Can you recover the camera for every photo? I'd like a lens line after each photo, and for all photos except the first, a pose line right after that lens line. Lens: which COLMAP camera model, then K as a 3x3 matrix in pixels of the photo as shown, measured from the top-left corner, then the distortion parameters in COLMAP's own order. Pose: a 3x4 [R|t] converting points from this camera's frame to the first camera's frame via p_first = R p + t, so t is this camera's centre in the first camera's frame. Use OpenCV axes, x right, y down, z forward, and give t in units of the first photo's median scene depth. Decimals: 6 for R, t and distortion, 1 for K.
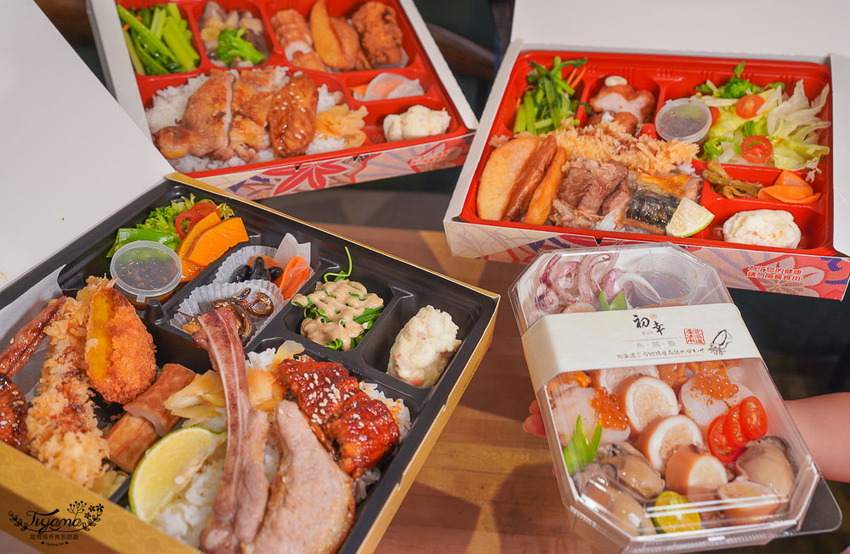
lens RADIAL K [[760.8, 0, 480.4], [0, 760.8, 274.8], [0, 0, 1]] dist [-0.045443, 0.011372]
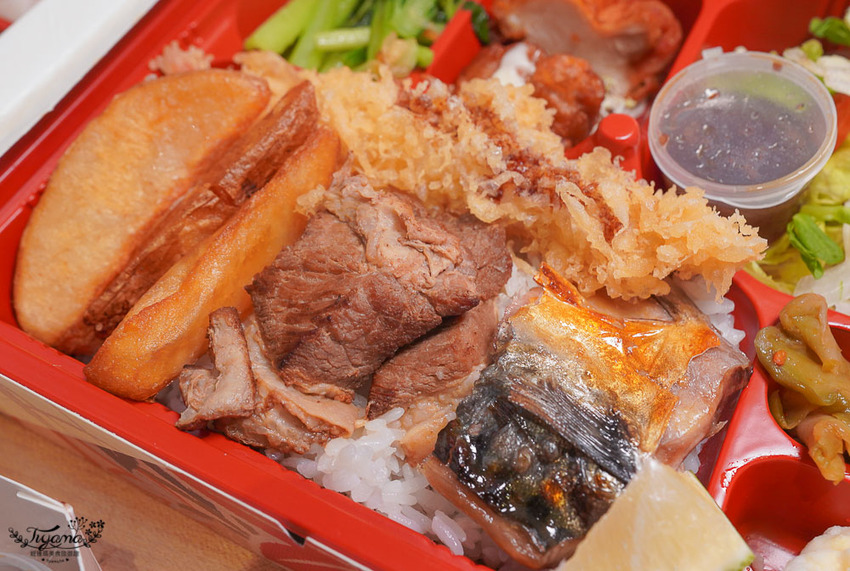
lens RADIAL K [[857.7, 0, 425.0], [0, 857.7, 285.5], [0, 0, 1]] dist [0.000646, 0.005673]
pose [[0.975093, 0.216684, -0.047336, 0.171660], [-0.208548, 0.968384, 0.136894, -0.159710], [0.075502, -0.123613, 0.989454, 0.629453]]
